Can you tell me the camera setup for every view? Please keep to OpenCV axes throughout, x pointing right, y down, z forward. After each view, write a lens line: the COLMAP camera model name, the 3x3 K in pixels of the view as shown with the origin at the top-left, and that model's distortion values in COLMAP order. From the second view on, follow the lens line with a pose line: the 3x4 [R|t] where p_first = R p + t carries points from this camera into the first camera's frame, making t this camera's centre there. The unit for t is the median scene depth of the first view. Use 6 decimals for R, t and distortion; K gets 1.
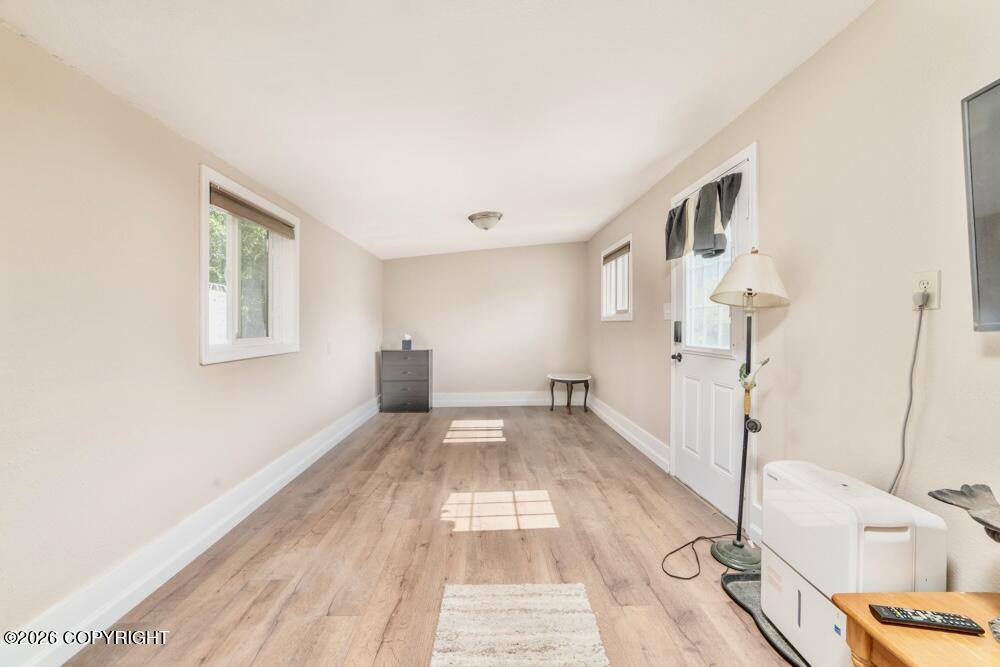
lens RADIAL K [[390.4, 0, 506.3], [0, 390.4, 326.4], [0, 0, 1]] dist [-0.003606, 0.000568]
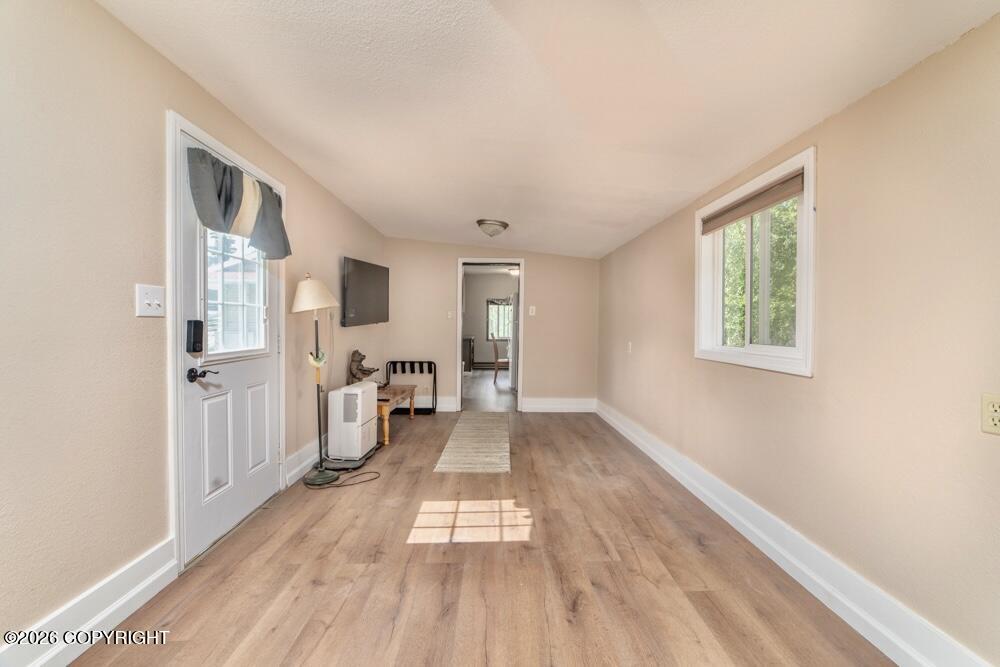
lens RADIAL K [[390.4, 0, 498.7], [0, 390.4, 329.6], [0, 0, 1]] dist [-0.003606, 0.000568]
pose [[-0.999336, -0.007918, 0.035573, -0.110368], [-0.007267, 0.999805, 0.018369, -0.015509], [-0.035712, 0.018098, -0.999198, 1.910414]]
